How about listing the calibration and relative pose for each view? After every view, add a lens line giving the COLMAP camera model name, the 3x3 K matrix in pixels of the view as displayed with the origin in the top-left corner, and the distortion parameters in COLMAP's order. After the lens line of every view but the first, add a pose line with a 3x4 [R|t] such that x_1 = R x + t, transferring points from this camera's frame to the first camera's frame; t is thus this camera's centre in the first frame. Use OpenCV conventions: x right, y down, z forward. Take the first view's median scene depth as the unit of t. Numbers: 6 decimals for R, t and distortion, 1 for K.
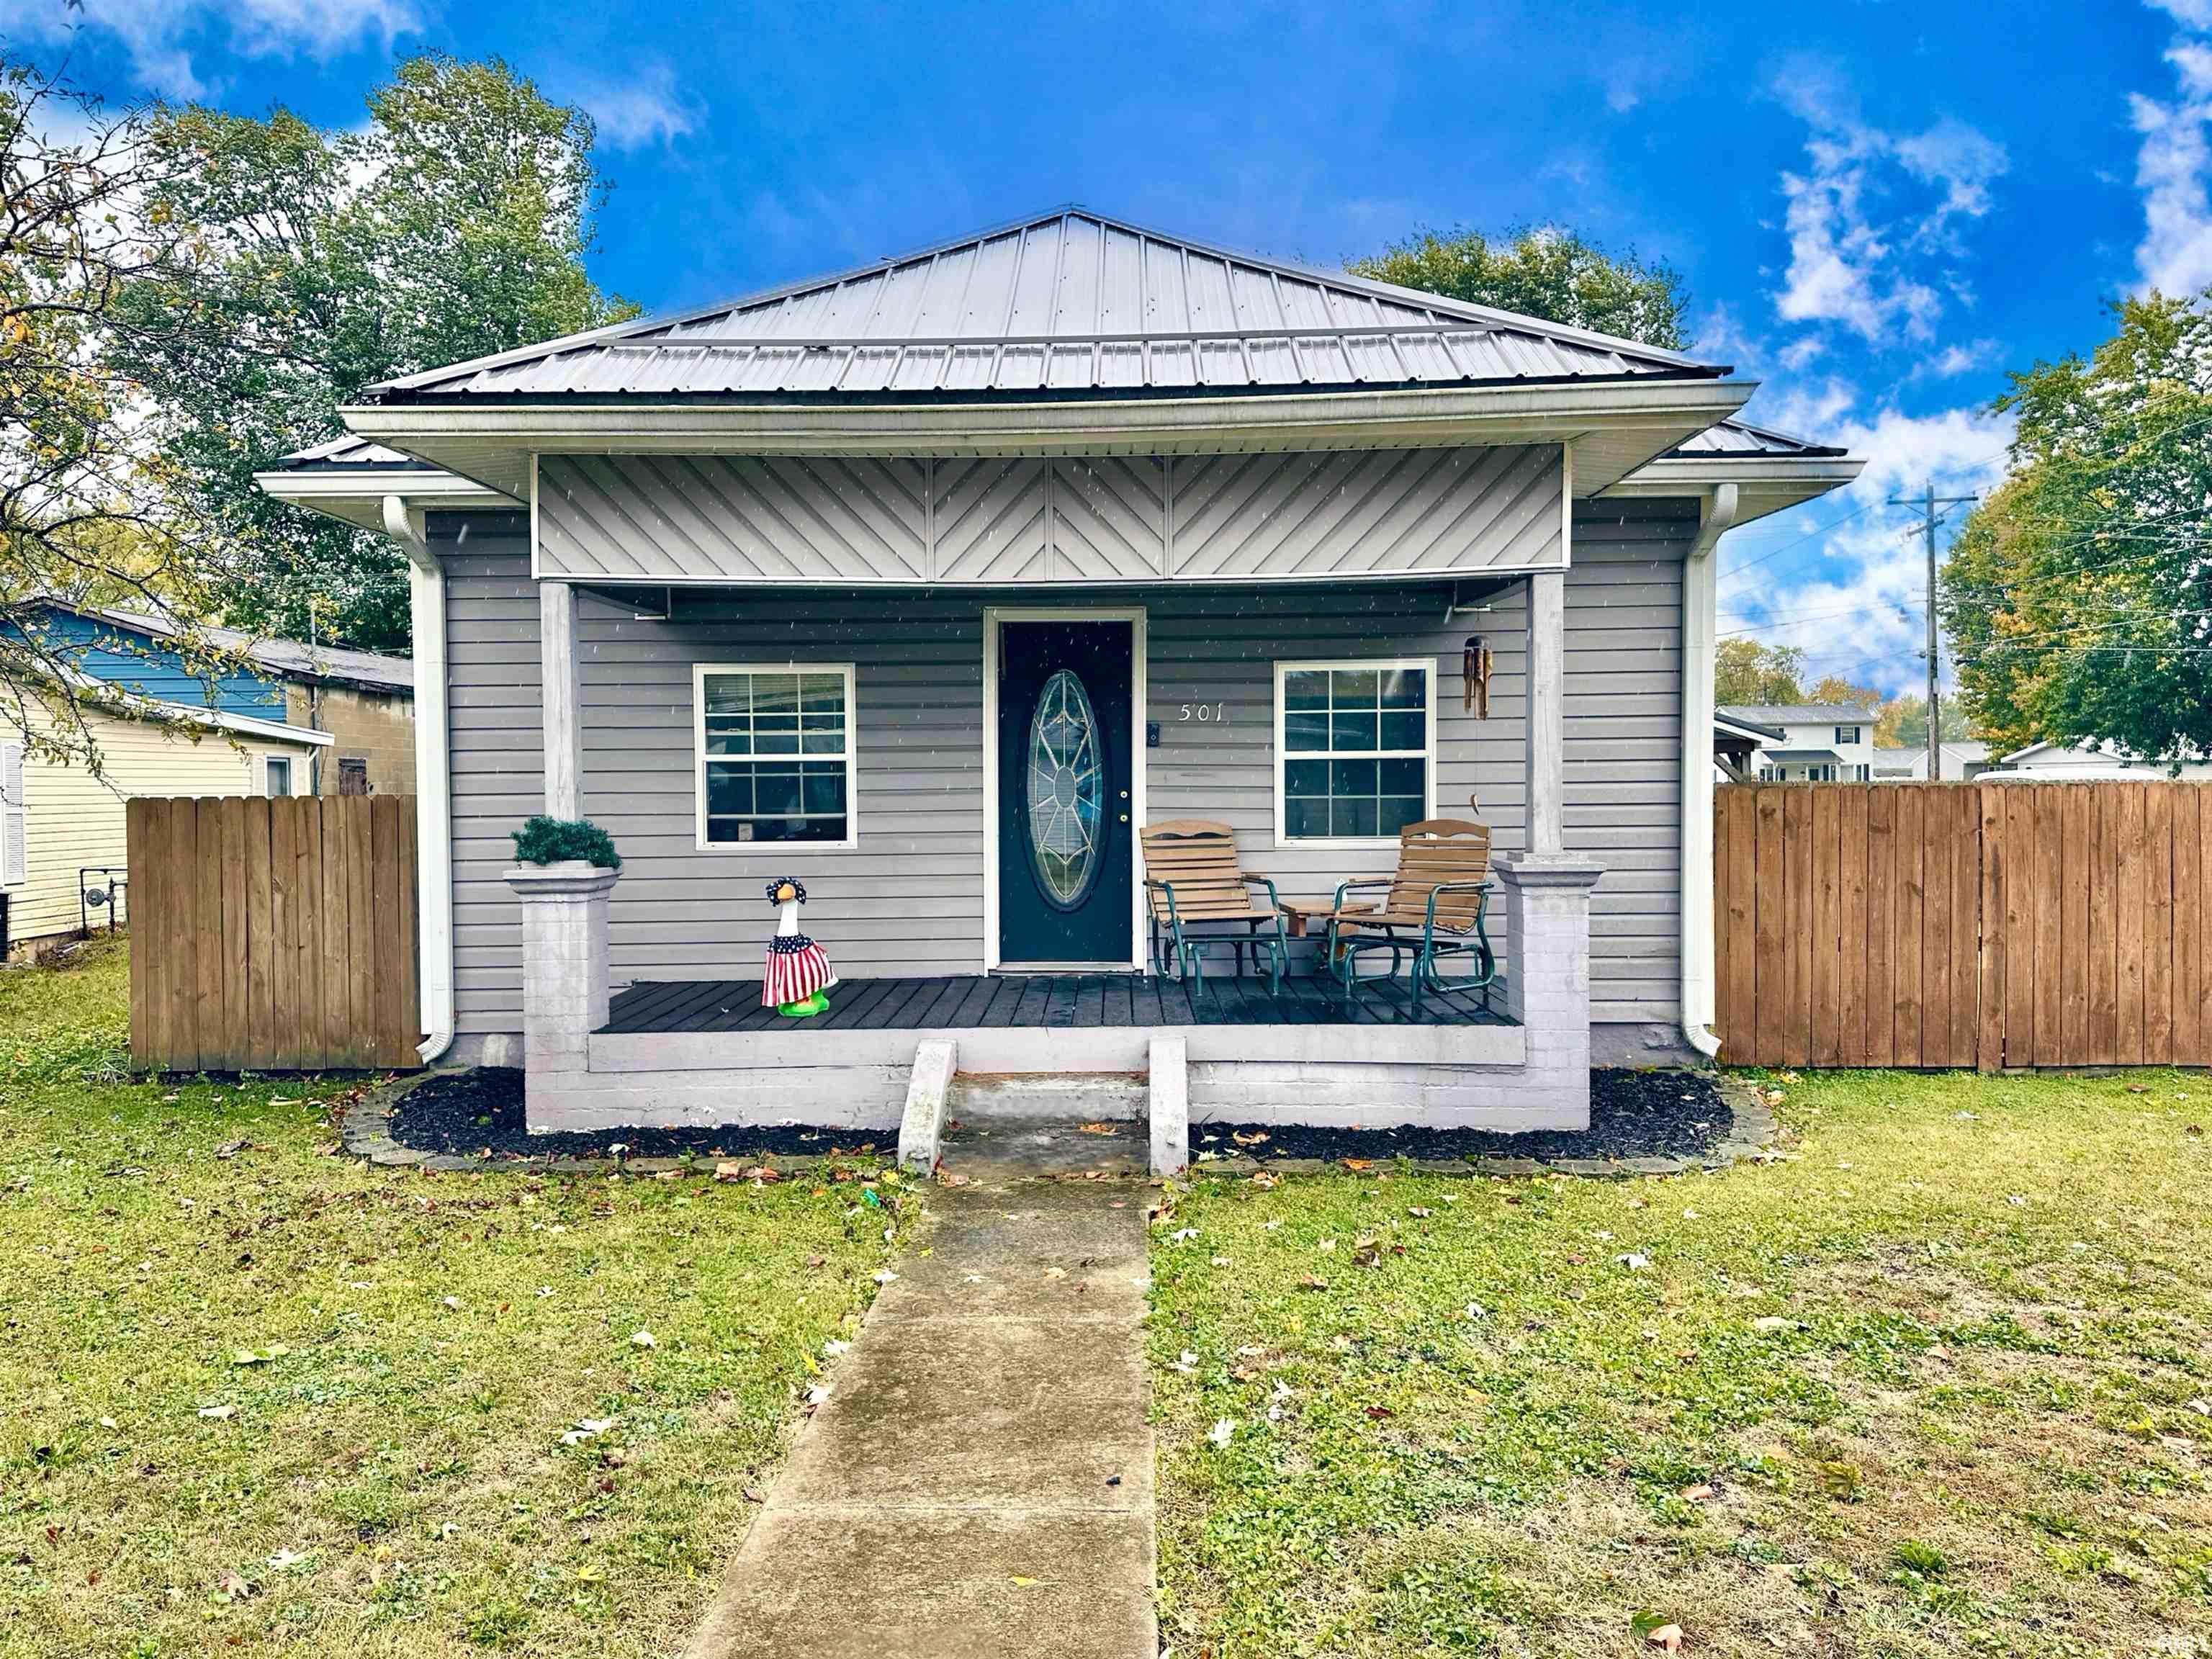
lens RADIAL K [[1553.5, 0, 1097.8], [0, 1553.5, 826.9], [0, 0, 1]] dist [0.041240, -0.045244]
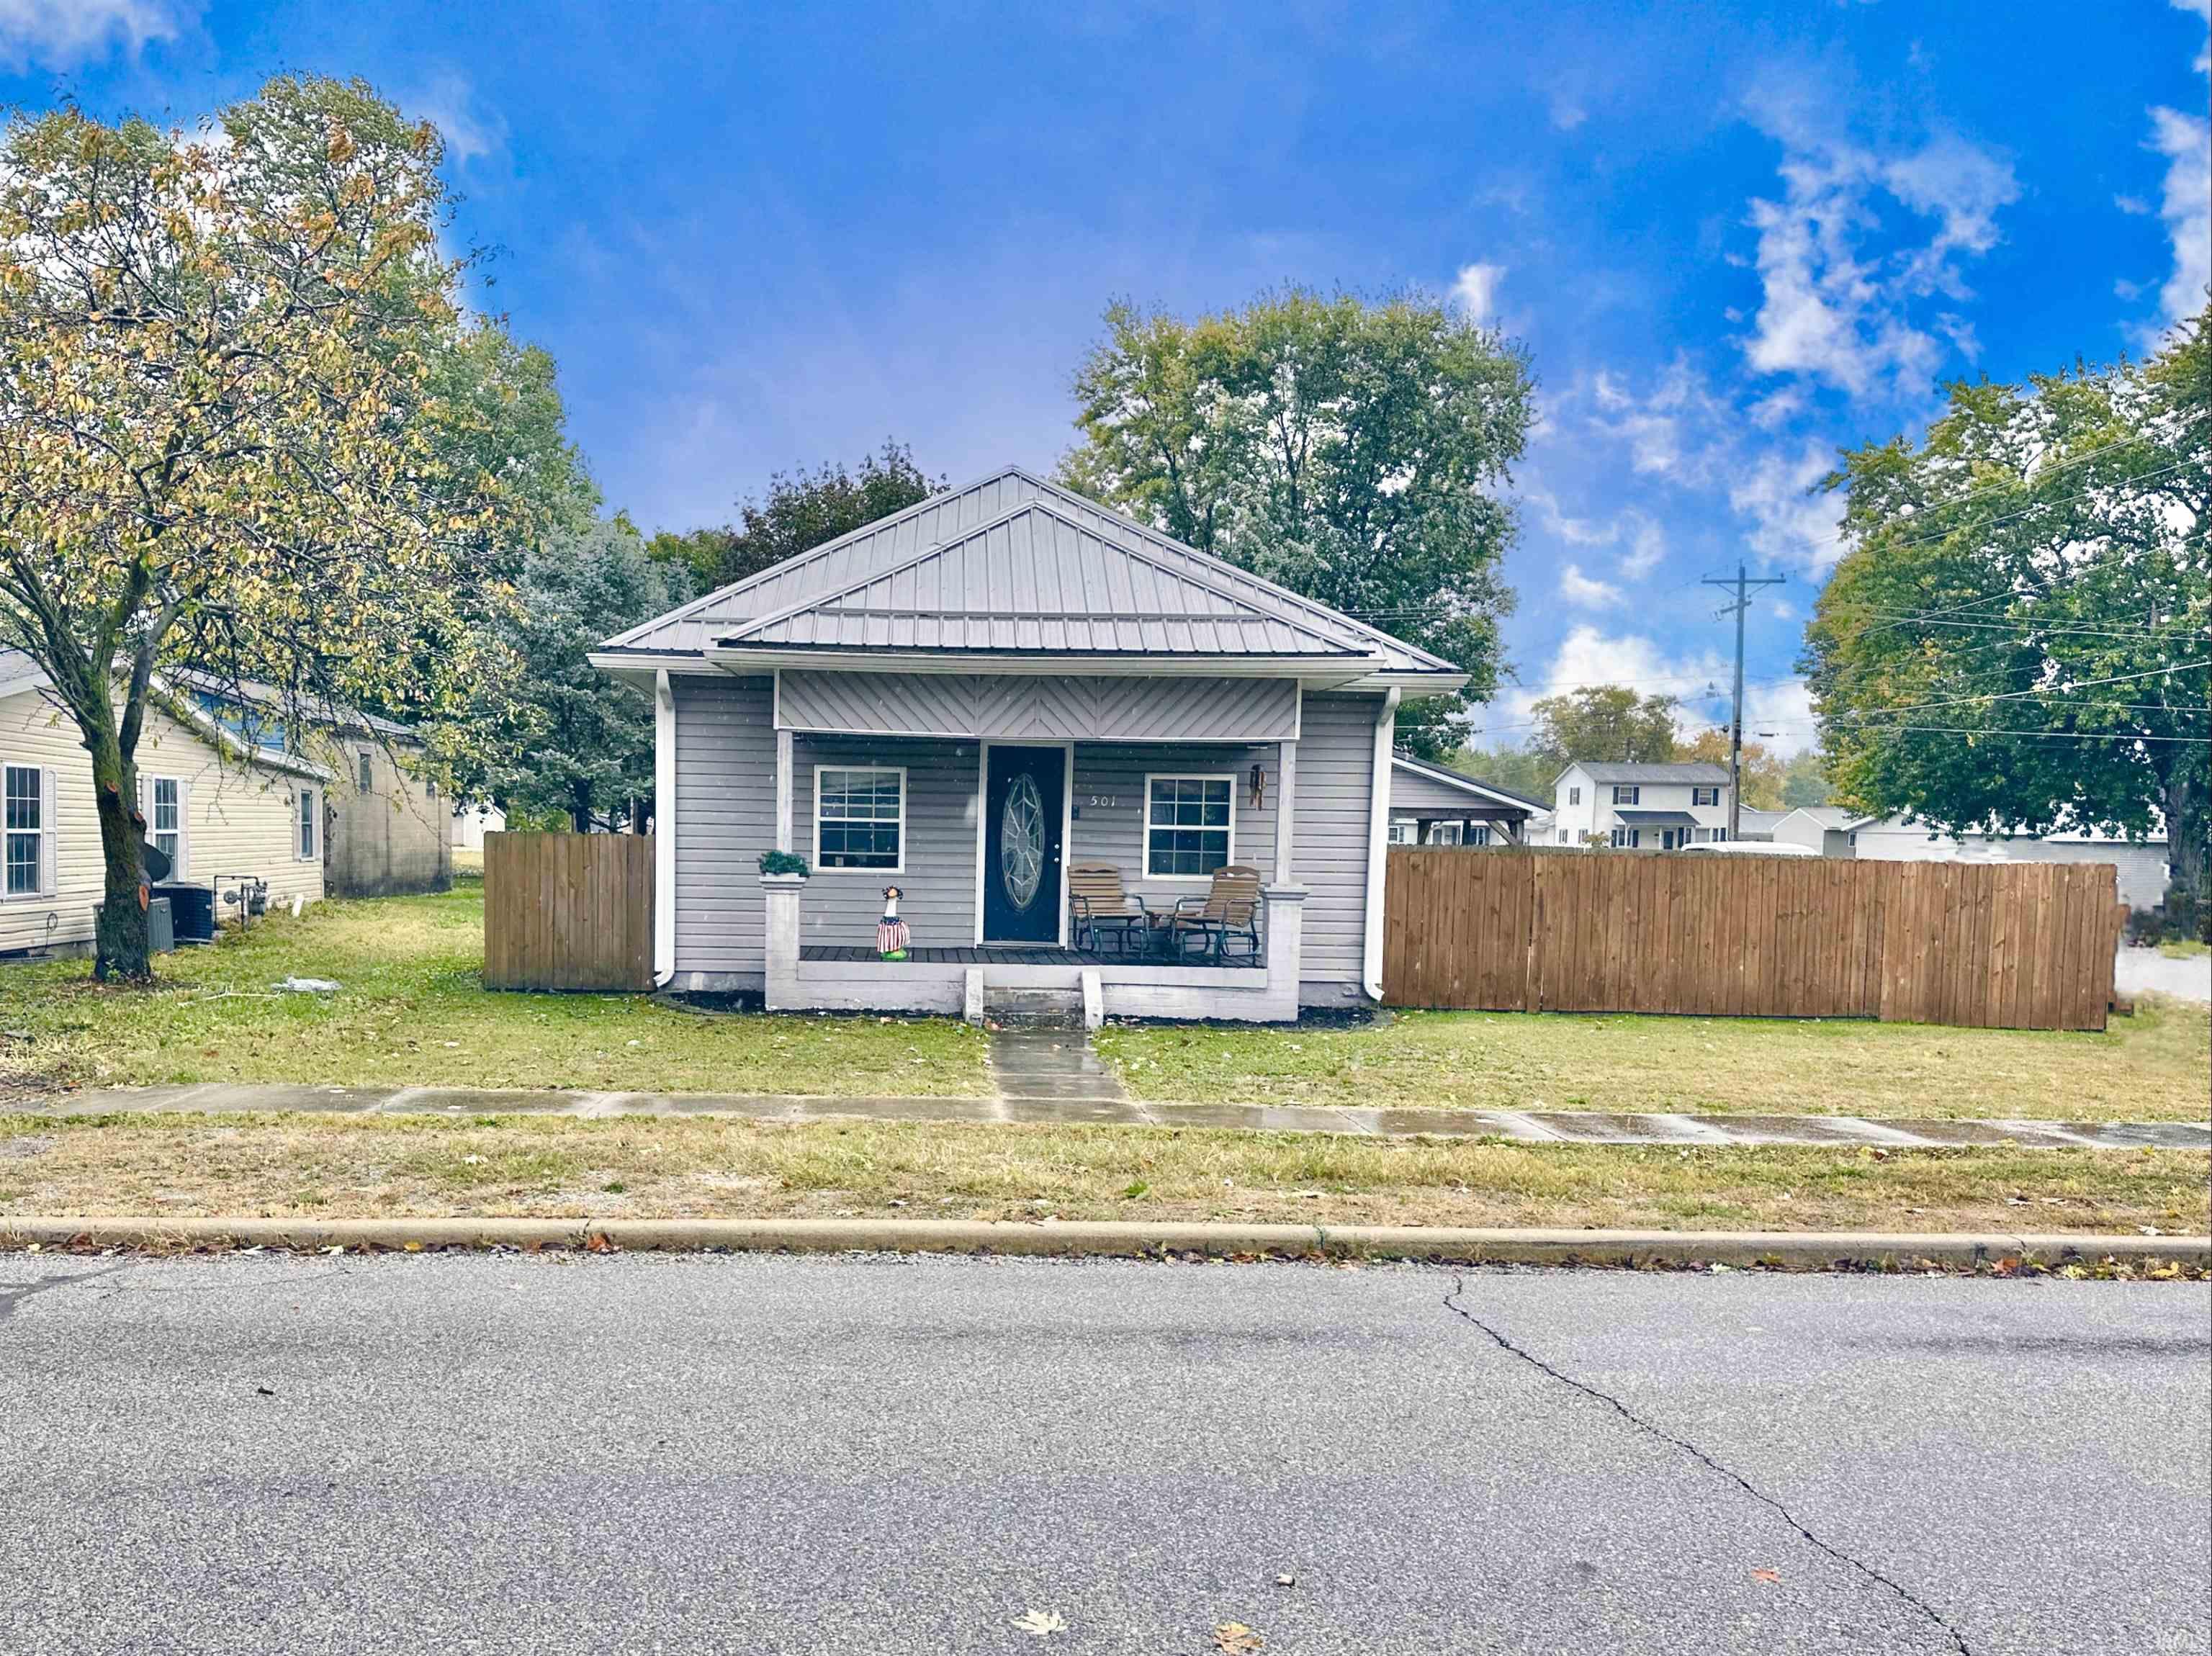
lens RADIAL K [[1742.4, 0, 953.3], [0, 1742.4, 941.8], [0, 0, 1]] dist [0.077026, -0.020660]
pose [[0.999074, 0.027157, 0.033376, -0.178400], [-0.028433, 0.998859, 0.038376, 0.015850], [-0.032296, -0.039290, 0.998706, -1.063958]]
